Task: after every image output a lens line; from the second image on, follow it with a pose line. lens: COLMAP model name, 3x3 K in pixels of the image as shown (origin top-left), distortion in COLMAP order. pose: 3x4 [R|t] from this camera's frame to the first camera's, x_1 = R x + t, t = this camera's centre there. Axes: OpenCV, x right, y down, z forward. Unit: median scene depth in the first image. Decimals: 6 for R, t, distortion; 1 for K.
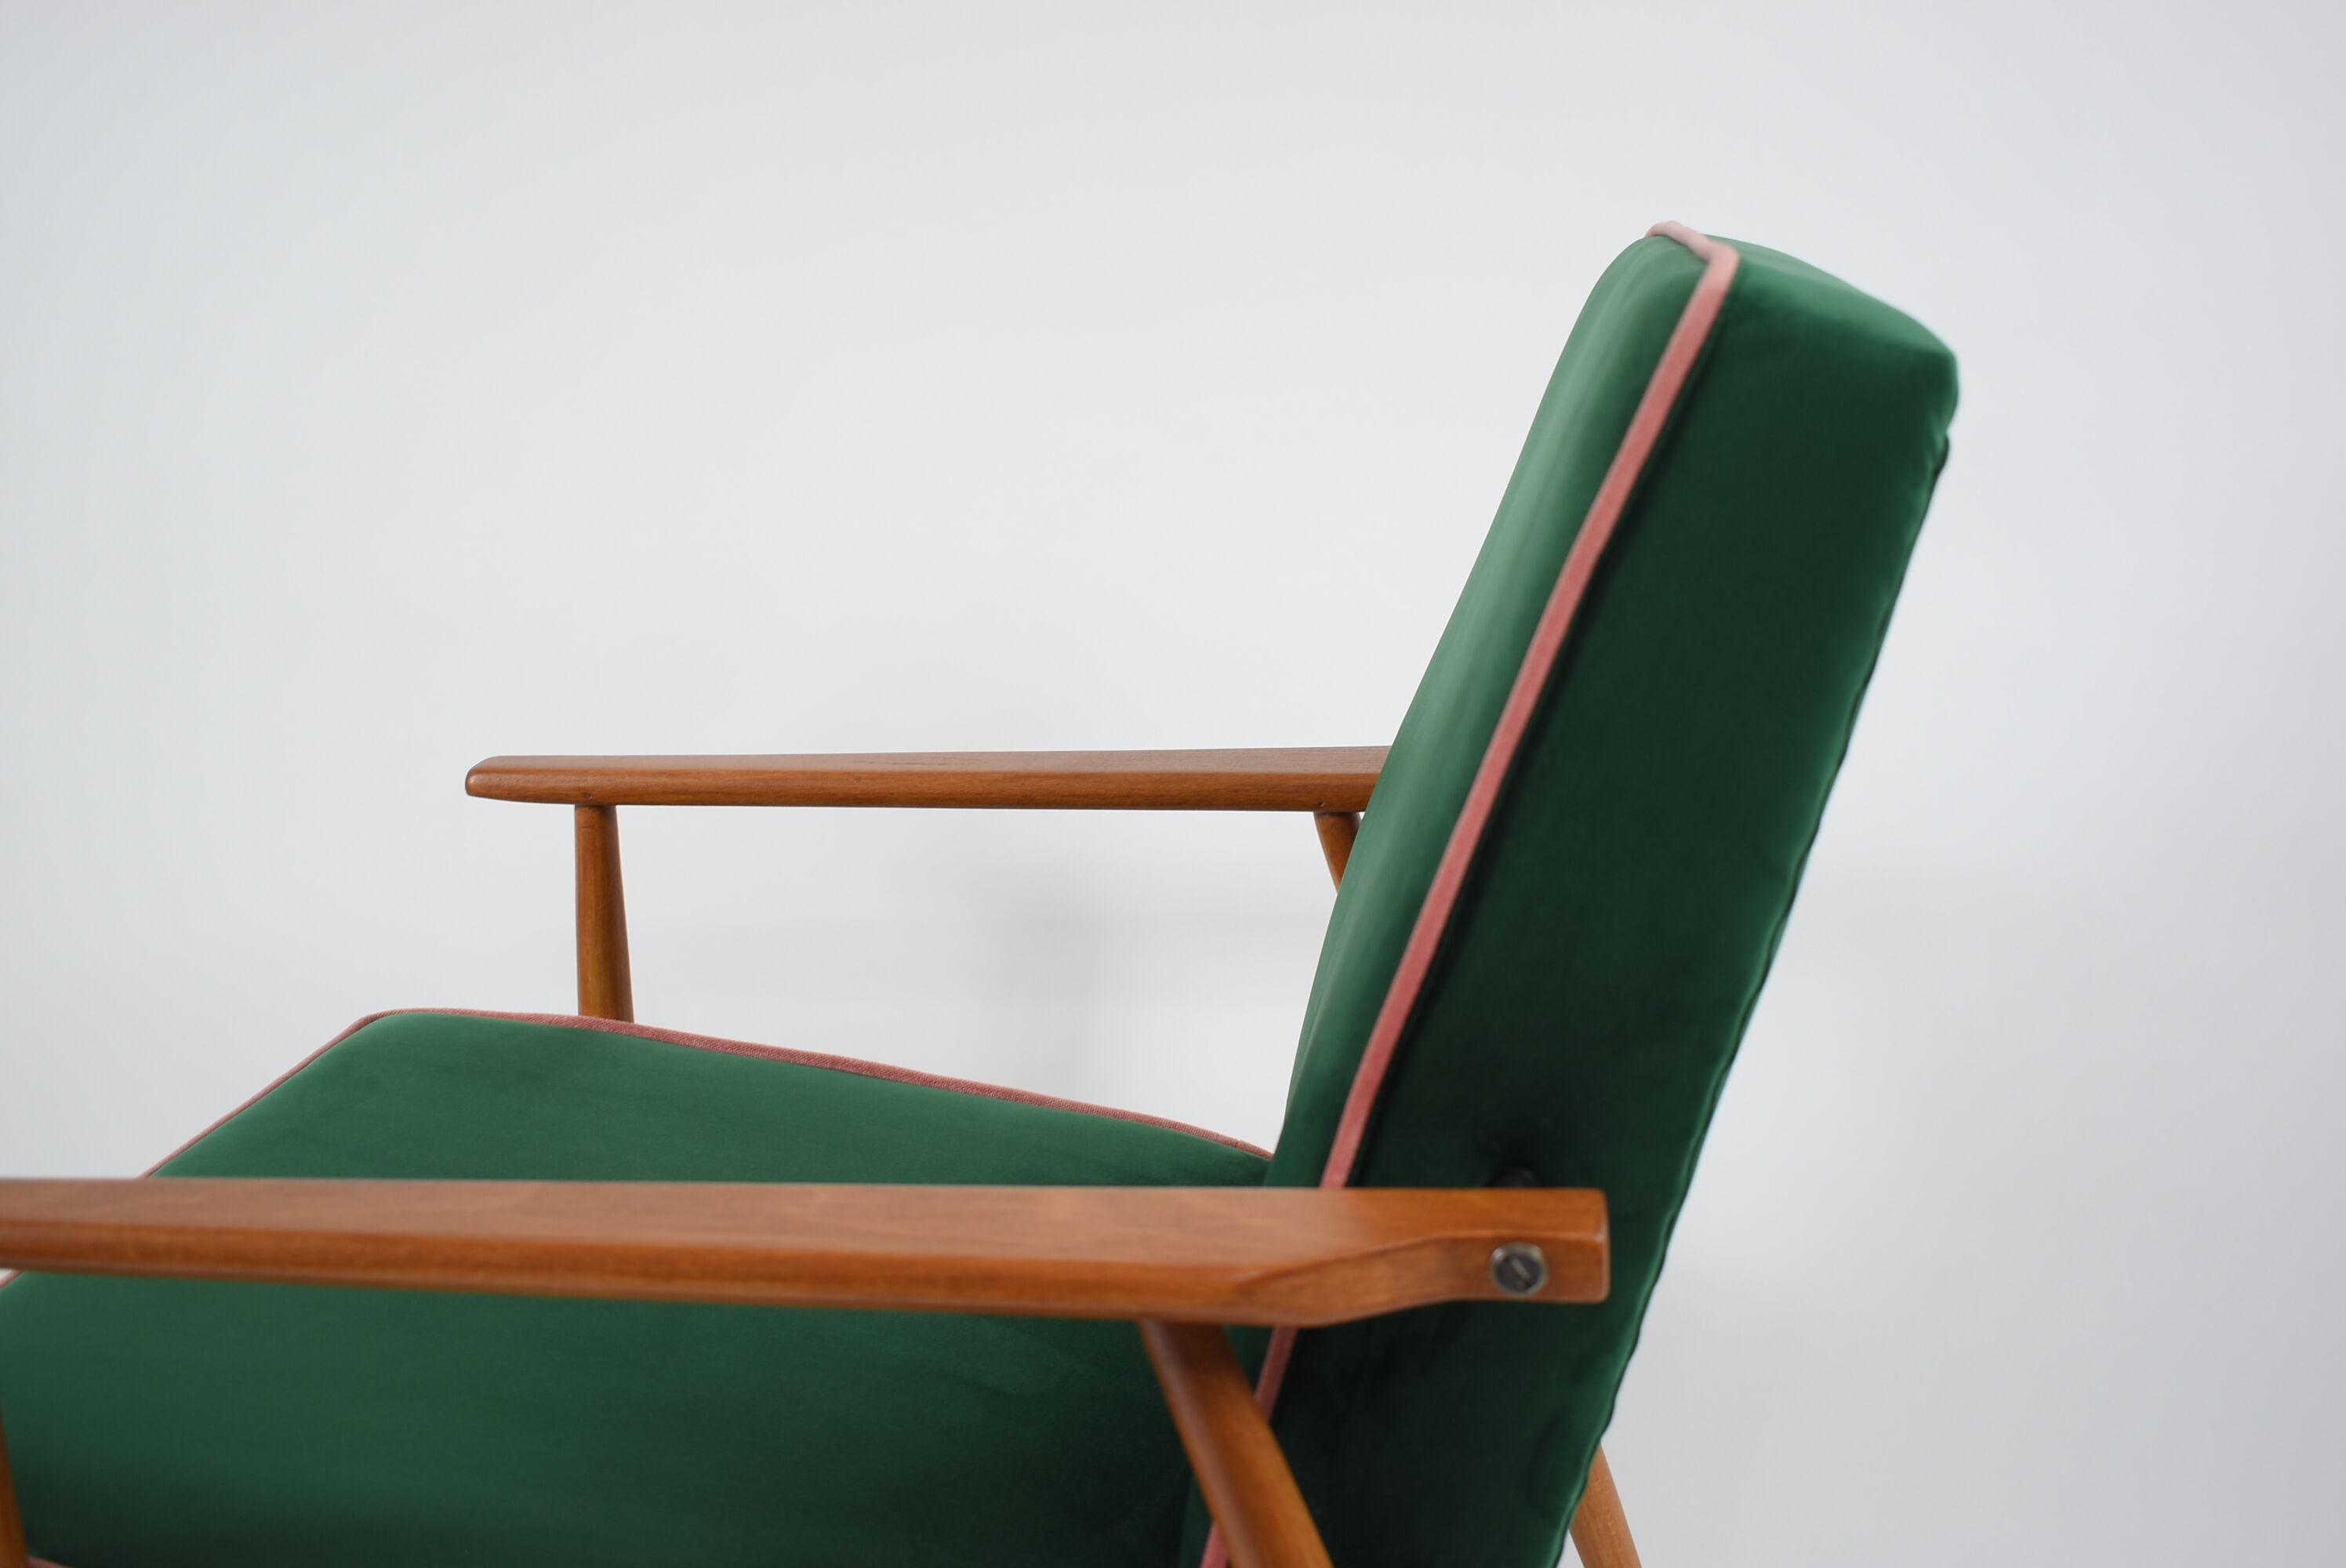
lens RADIAL K [[2413.9, 0, 1189.8], [0, 2413.9, 798.0], [0, 0, 1]] dist [-0.046465, 0.000000]
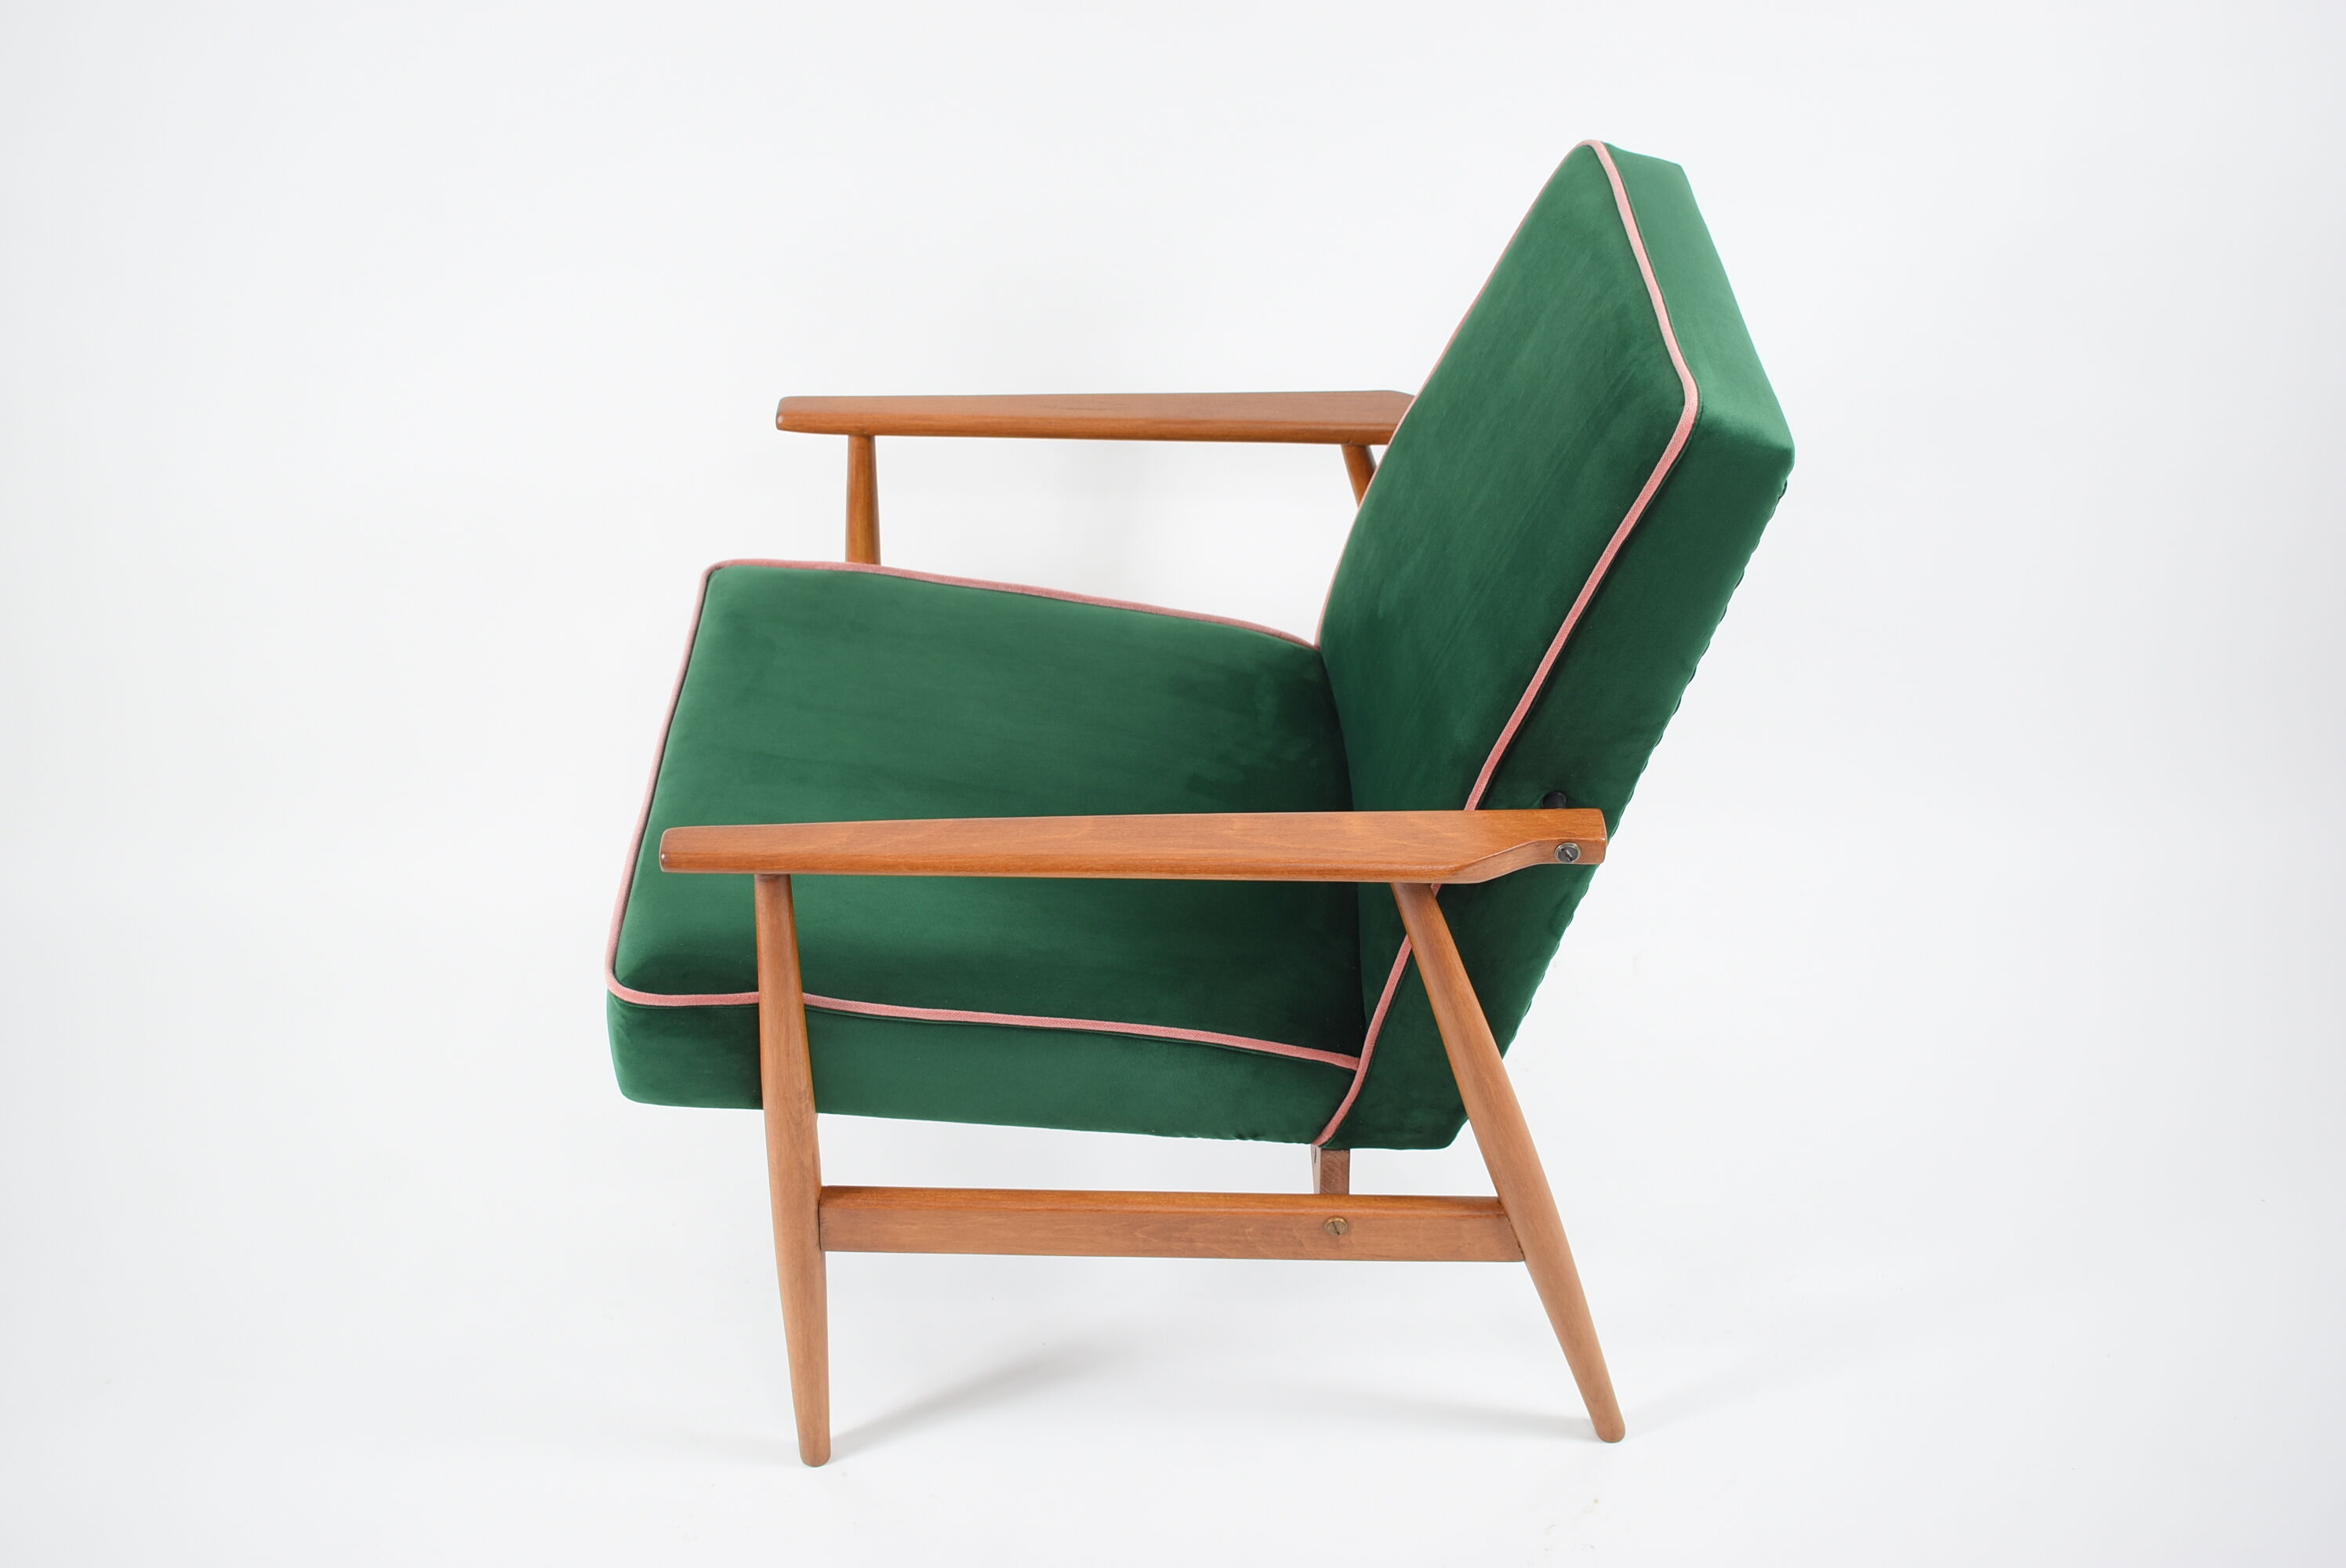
lens RADIAL K [[2640.4, 0, 1176.6], [0, 2640.4, 783.9], [0, 0, 1]] dist [-0.021754, 0.000000]
pose [[0.987210, -0.050948, 0.151065, -0.555248], [-0.009740, 0.926516, 0.376128, -0.736871], [-0.159127, -0.372789, 0.914170, -1.092941]]
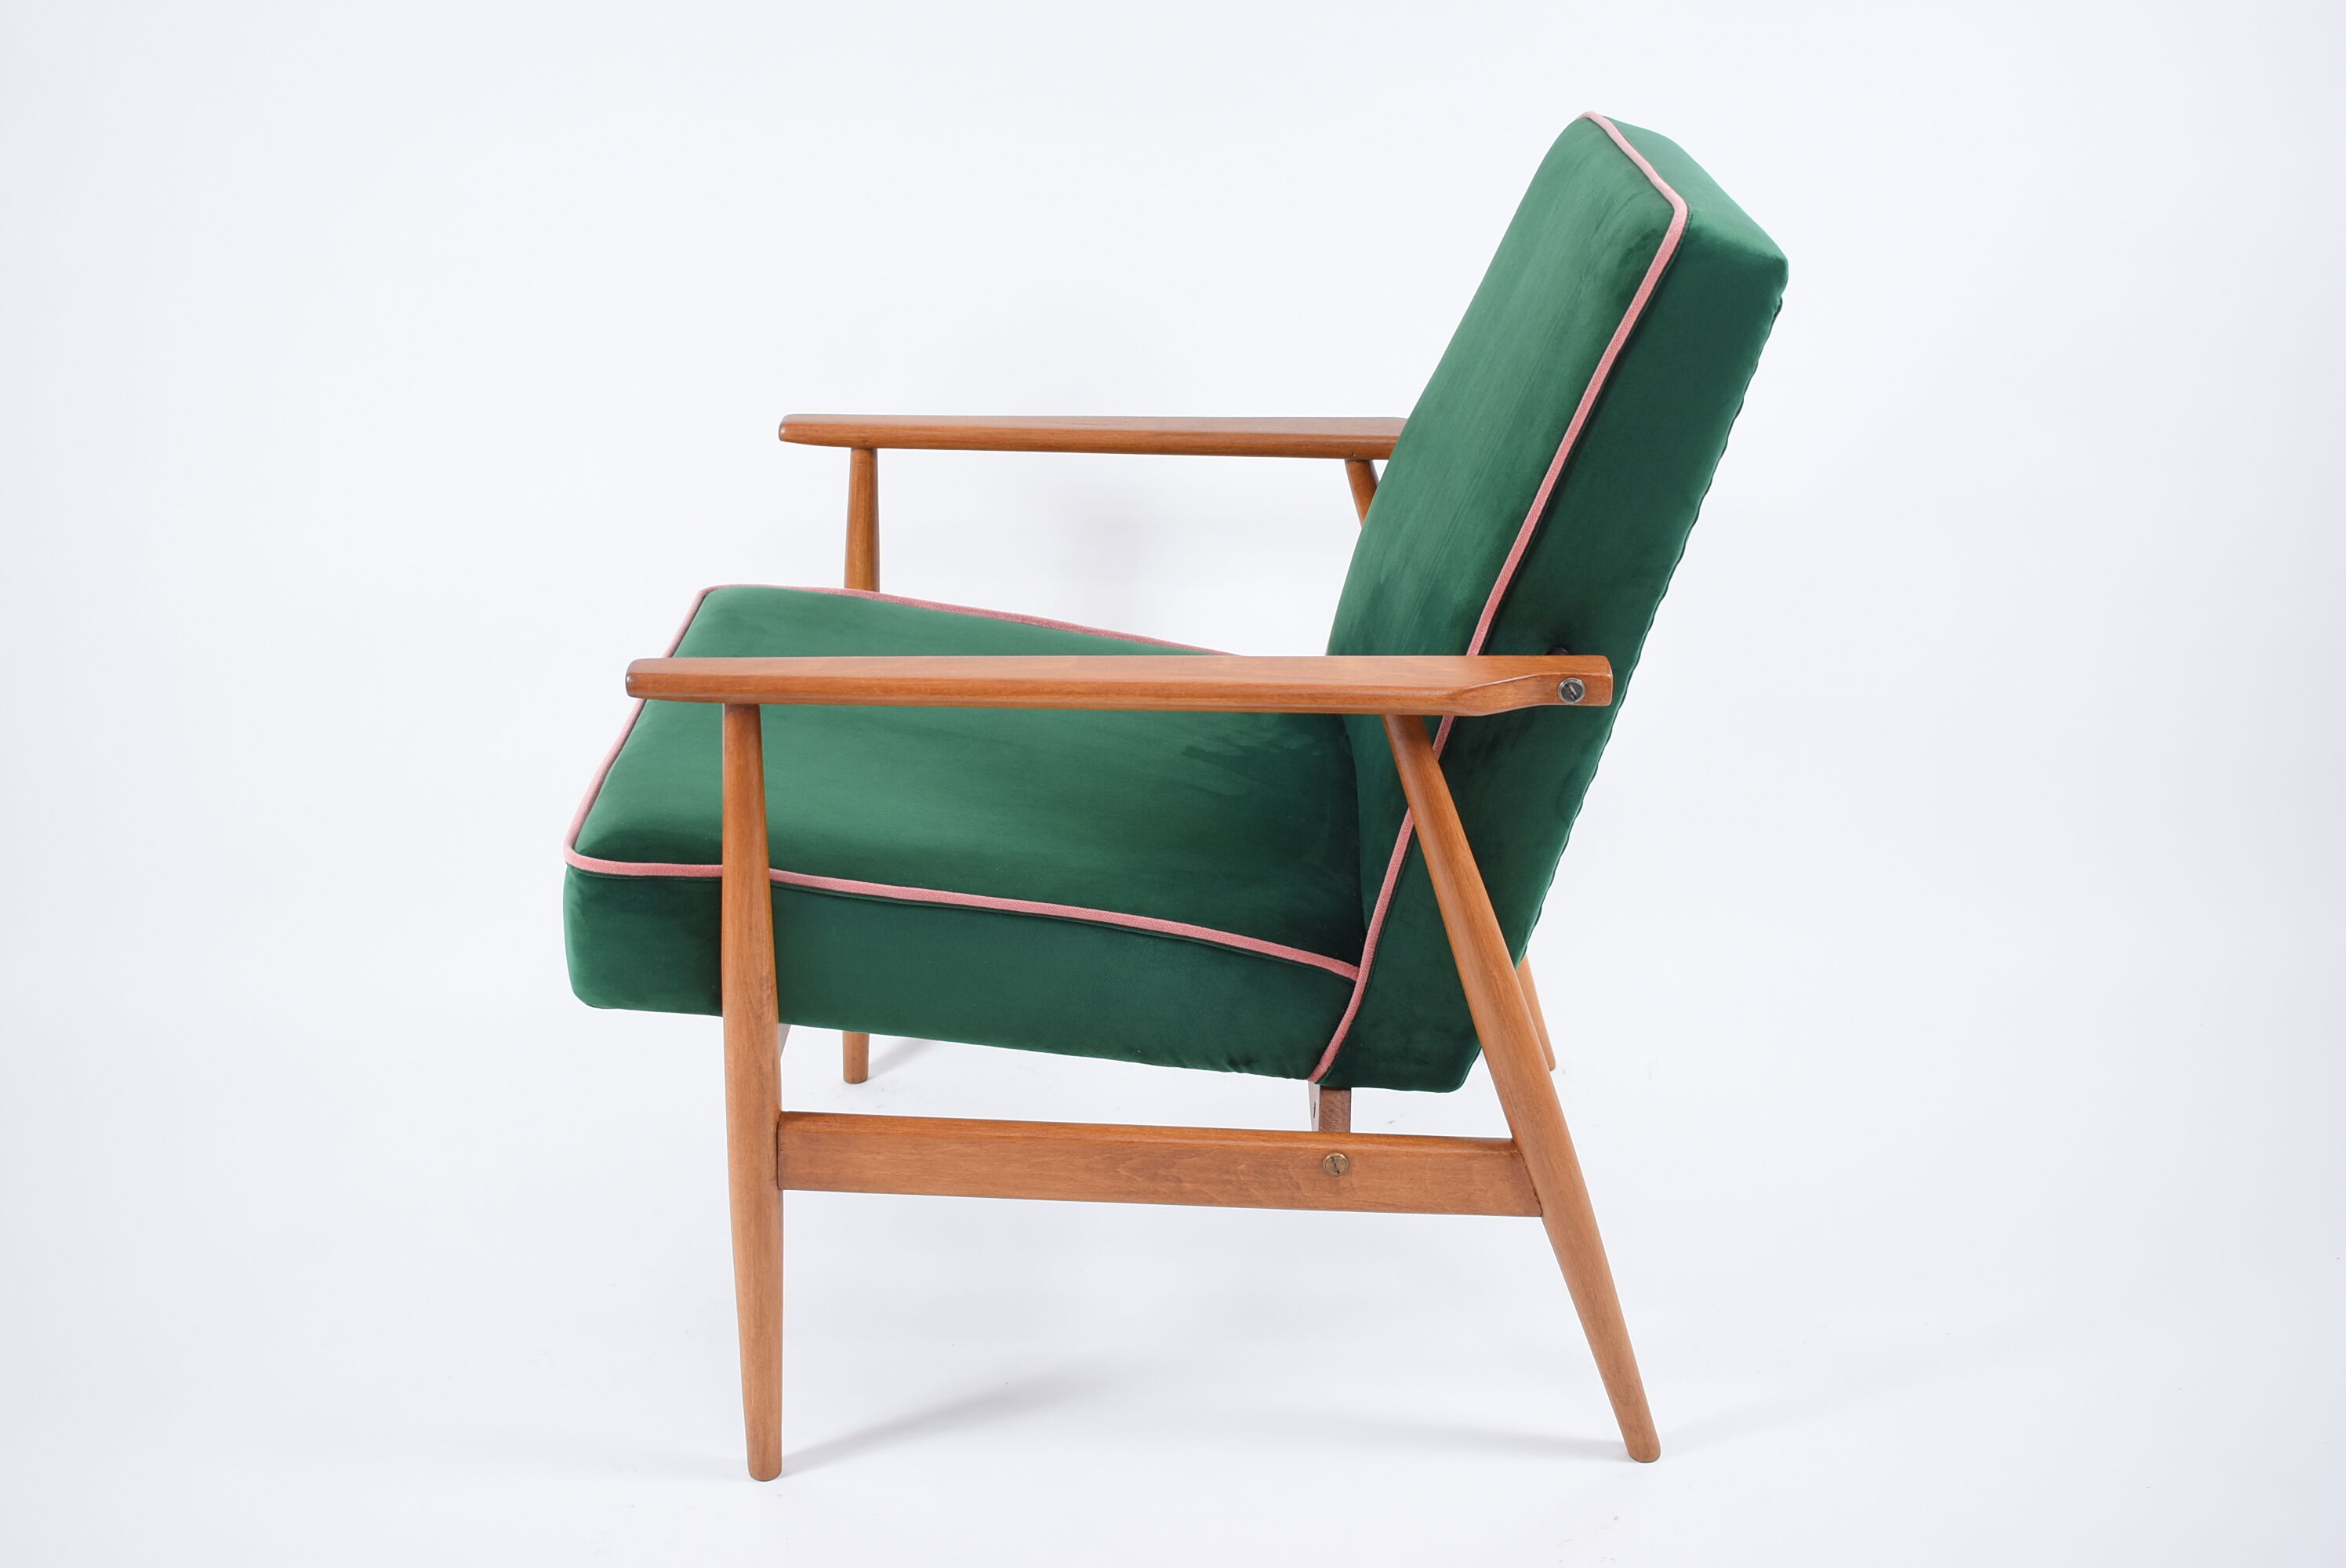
lens RADIAL K [[2640.4, 0, 1169.2], [0, 2640.4, 766.5], [0, 0, 1]] dist [-0.021754, 0.000000]
pose [[0.990322, -0.004775, 0.138709, -0.511204], [-0.014272, 0.990606, 0.135997, -0.047617], [-0.138056, -0.136661, 0.980951, -1.185755]]
